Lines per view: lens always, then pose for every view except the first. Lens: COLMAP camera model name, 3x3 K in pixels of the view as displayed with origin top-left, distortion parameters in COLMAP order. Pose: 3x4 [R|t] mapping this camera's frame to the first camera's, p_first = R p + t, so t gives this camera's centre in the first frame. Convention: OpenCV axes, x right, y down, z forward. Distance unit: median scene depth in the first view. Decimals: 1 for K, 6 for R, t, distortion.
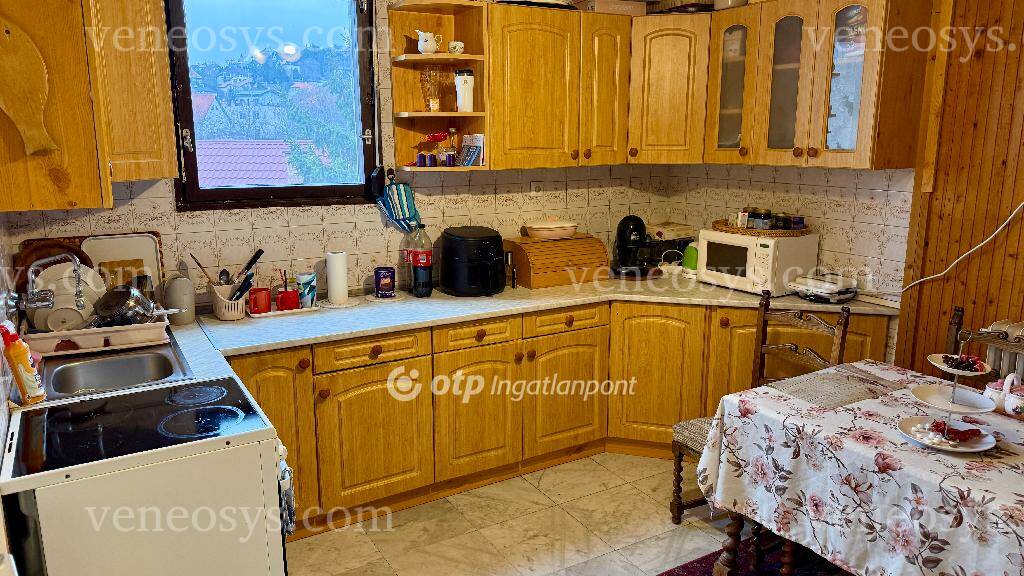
lens RADIAL K [[720.6, 0, 505.2], [0, 720.6, 284.2], [0, 0, 1]] dist [0.047556, -0.053260]
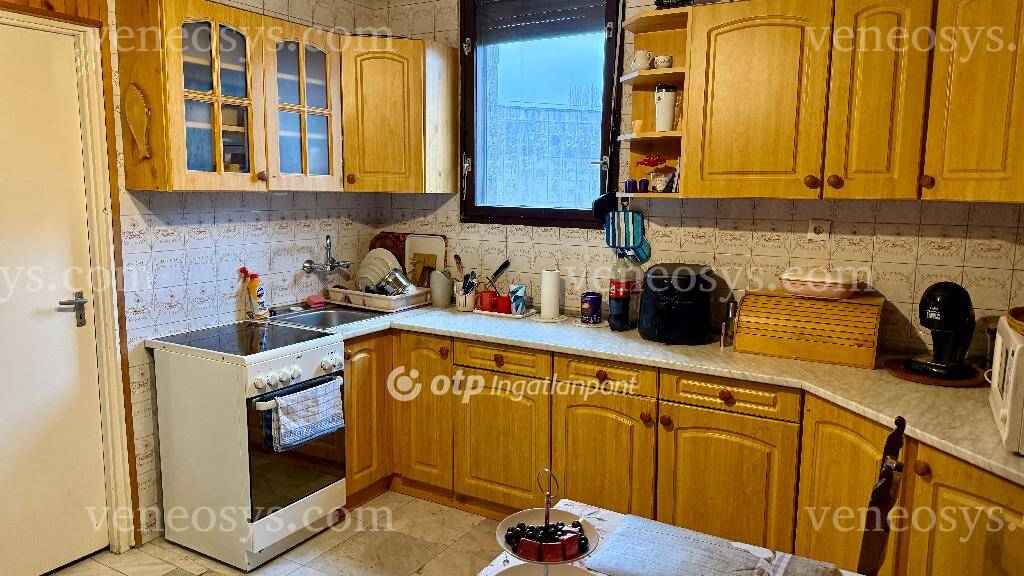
lens RADIAL K [[720.6, 0, 502.5], [0, 720.6, 287.4], [0, 0, 1]] dist [0.047556, -0.053260]
pose [[0.458404, 0.131187, -0.879008, 0.650754], [-0.190074, 0.980633, 0.047230, -0.054591], [0.868180, 0.145426, 0.474462, 0.425194]]
